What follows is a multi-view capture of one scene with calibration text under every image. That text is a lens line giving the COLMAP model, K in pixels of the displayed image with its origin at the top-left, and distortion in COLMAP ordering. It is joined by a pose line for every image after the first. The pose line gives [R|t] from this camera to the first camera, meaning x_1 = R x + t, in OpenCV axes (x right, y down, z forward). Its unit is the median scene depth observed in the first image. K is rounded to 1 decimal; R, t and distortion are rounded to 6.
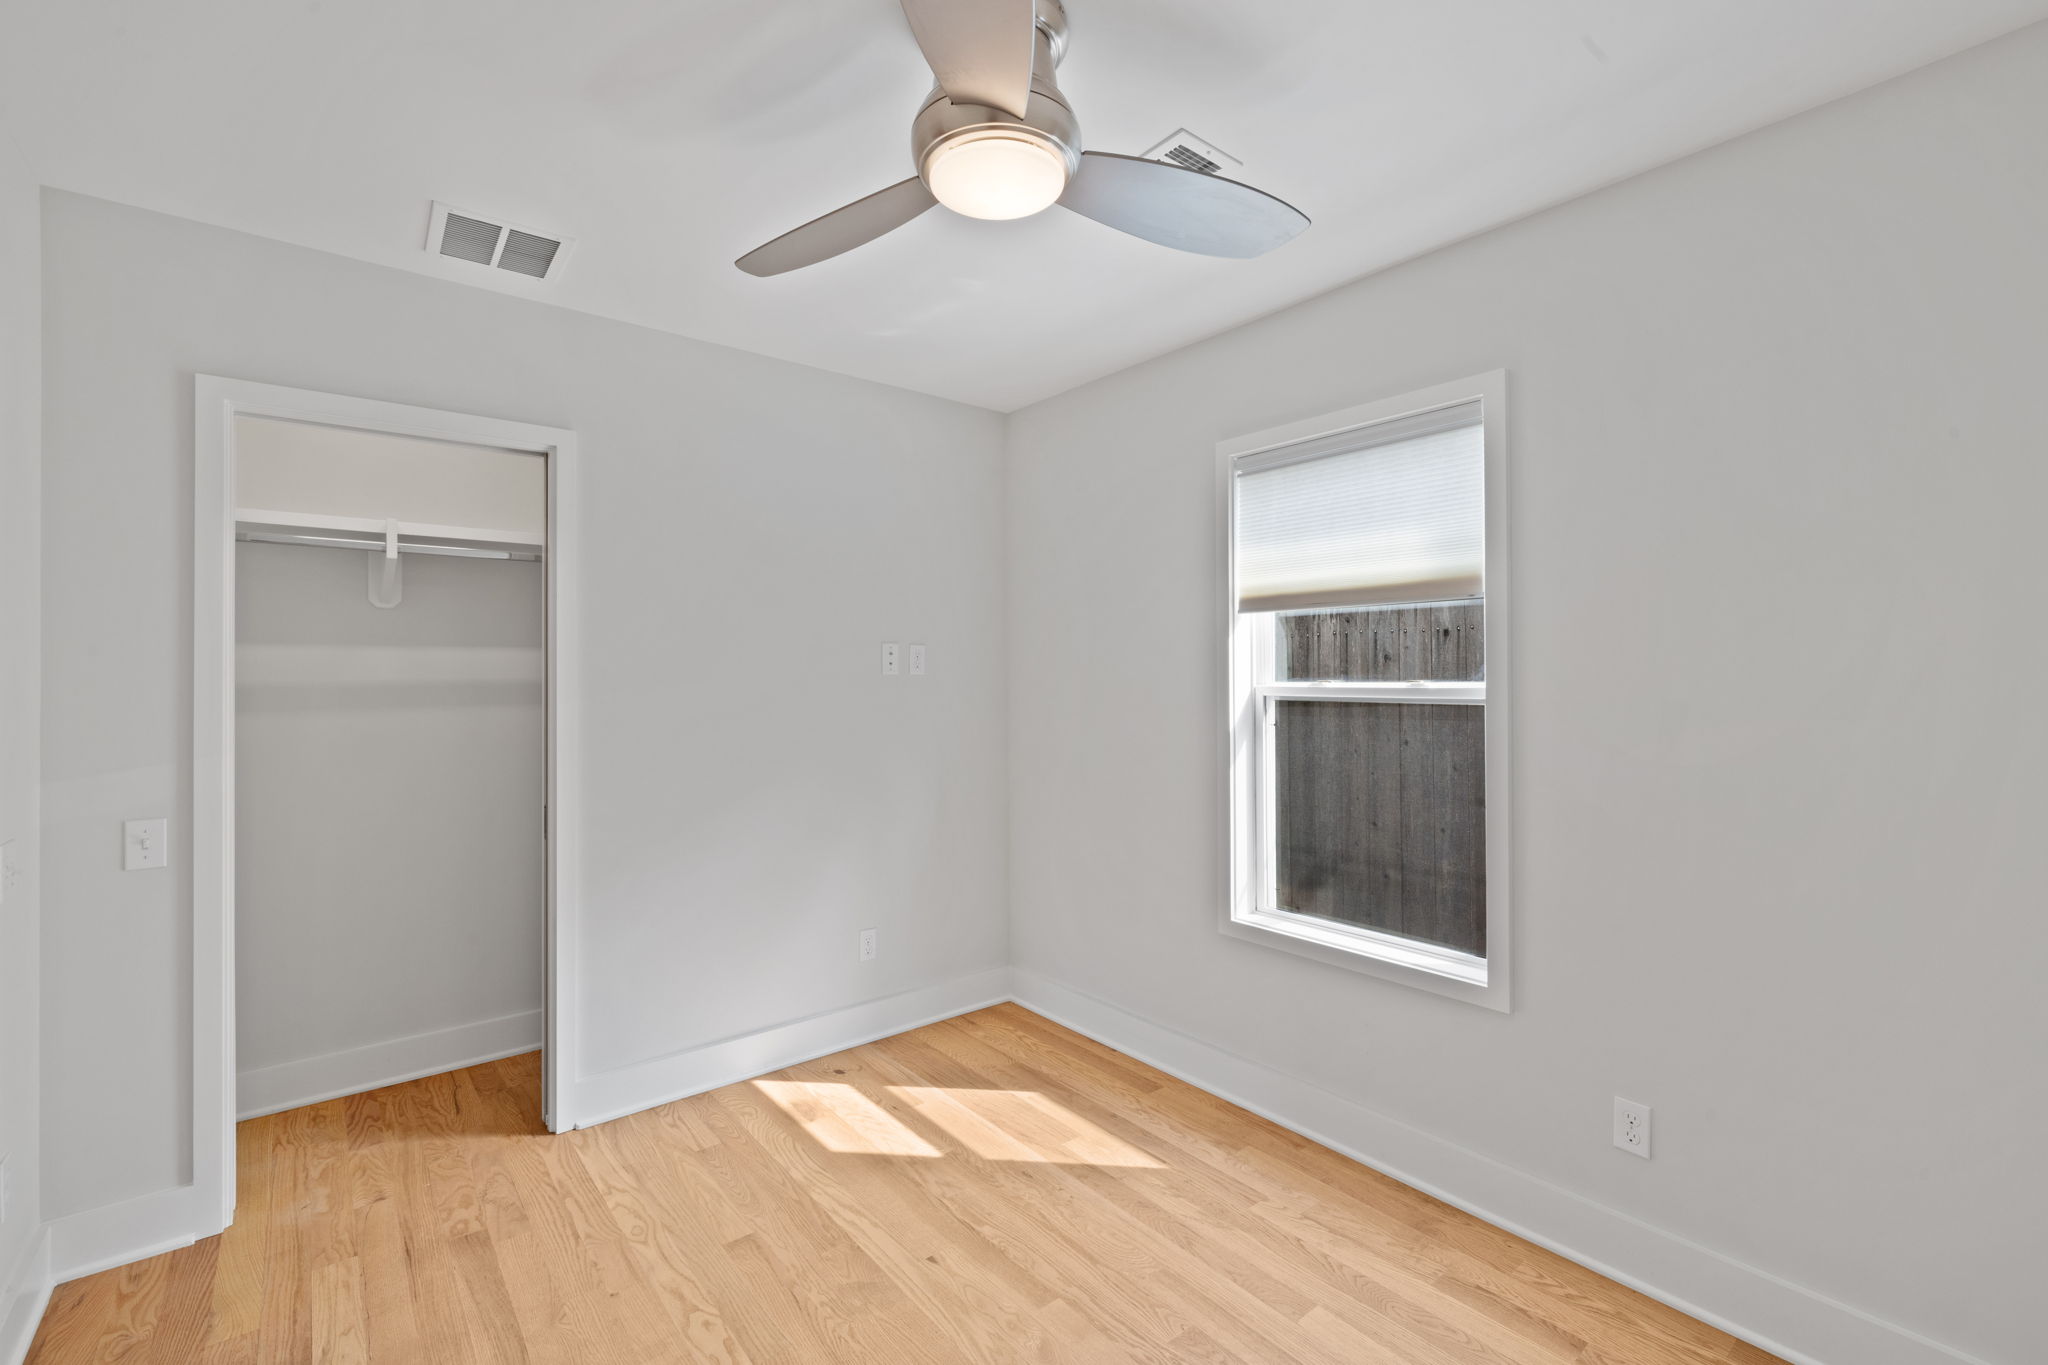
lens RADIAL K [[880.3, 0, 1019.3], [0, 880.3, 668.1], [0, 0, 1]] dist [-0.000733, 0.000058]
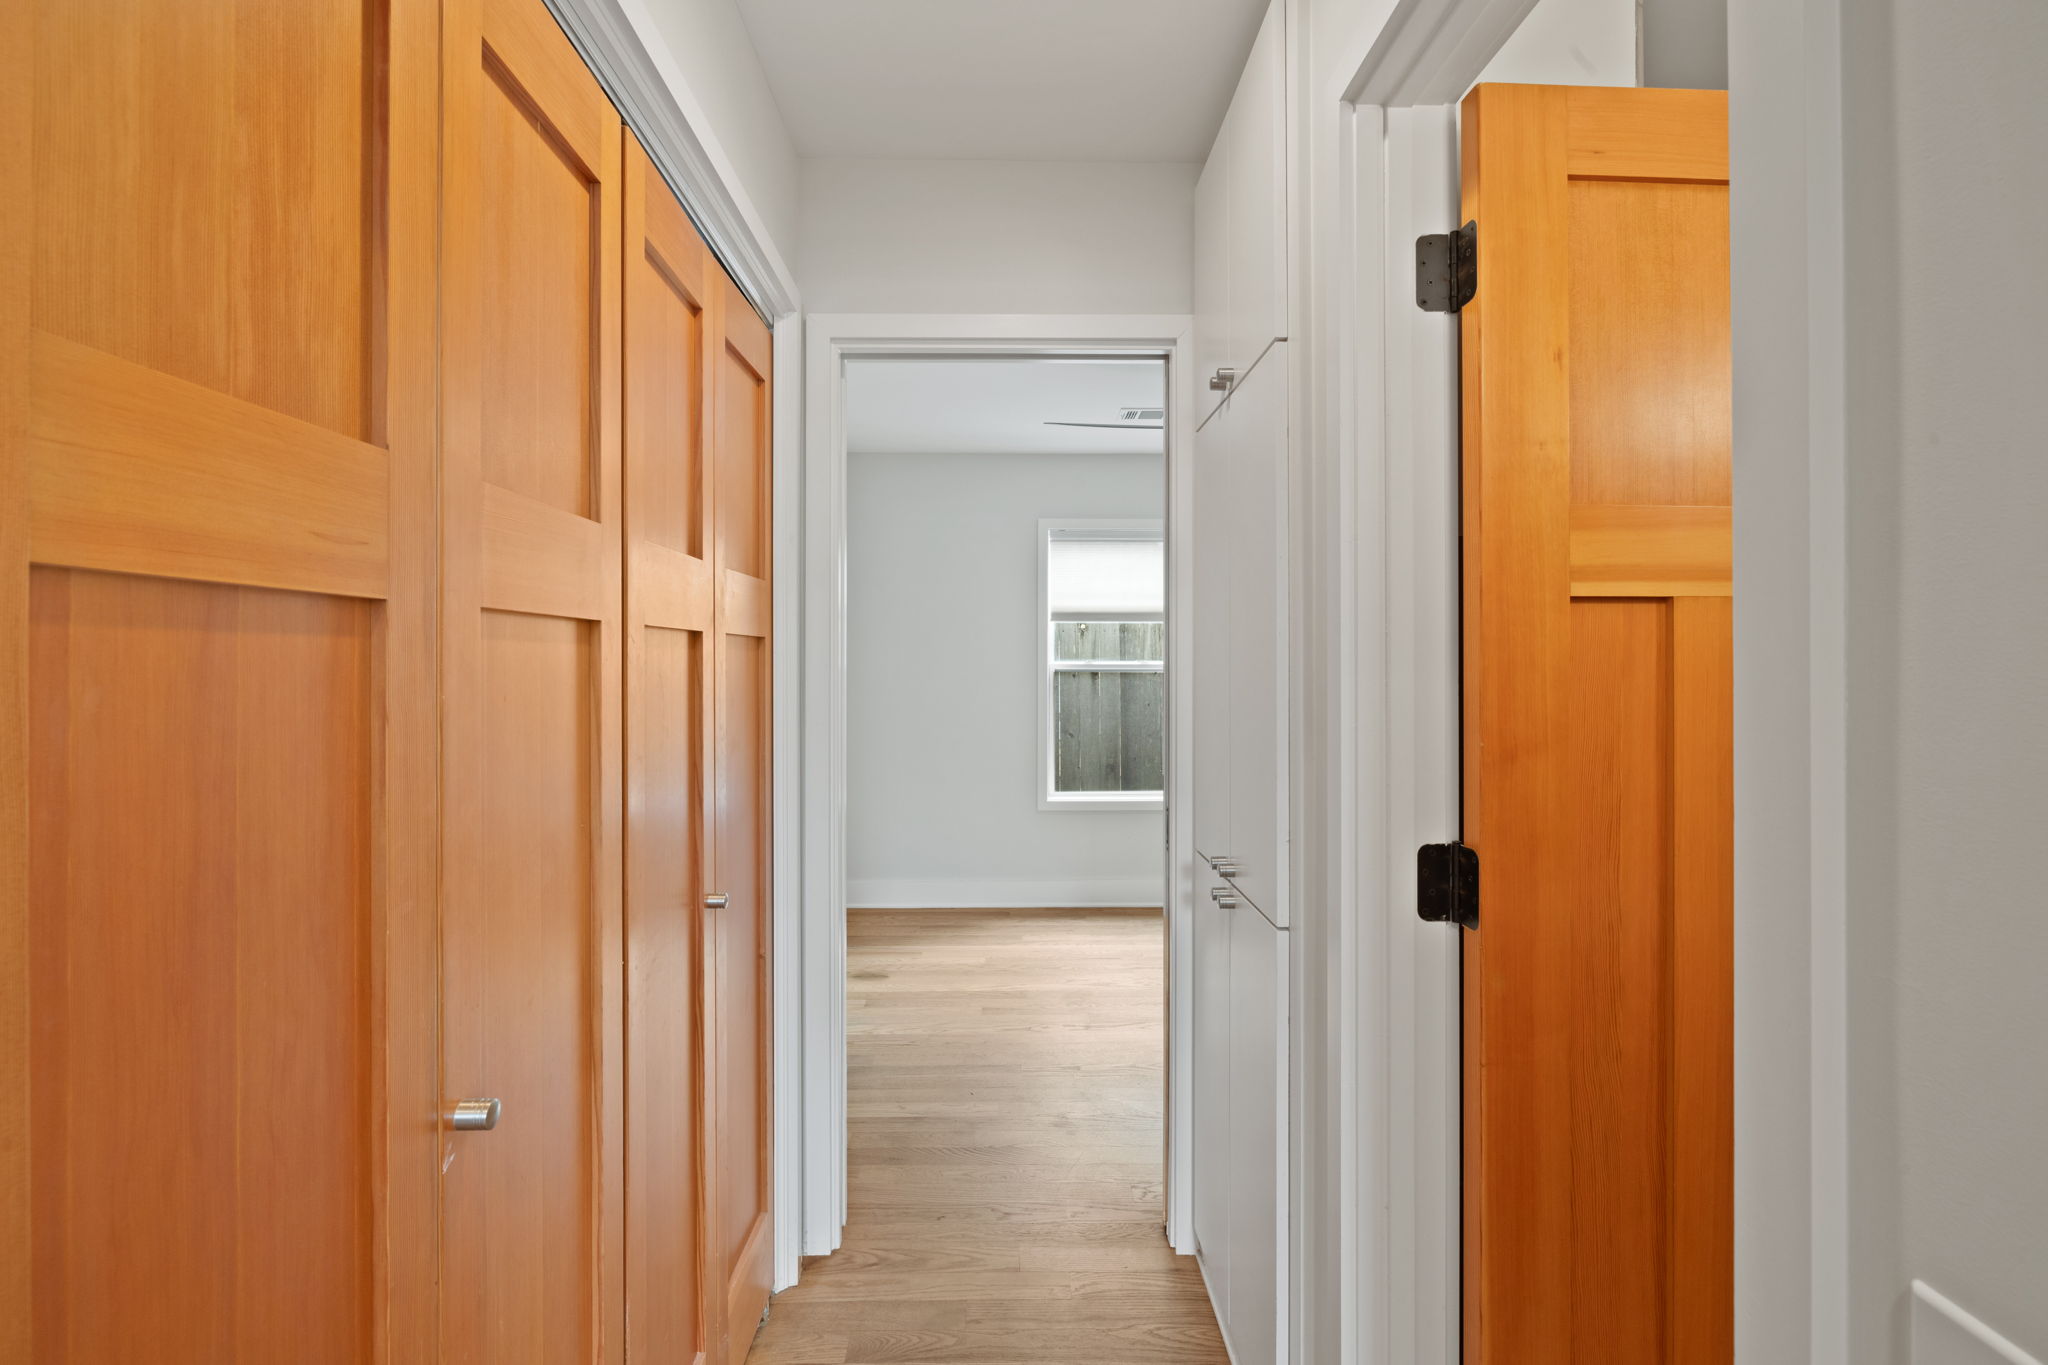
lens RADIAL K [[880.3, 0, 1019.3], [0, 880.3, 668.1], [0, 0, 1]] dist [-0.000733, 0.000058]
pose [[0.607938, 0.004243, 0.793973, -1.222244], [-0.005324, 0.999985, -0.001267, 0.035517], [-0.793967, -0.003457, 0.607951, 0.002462]]
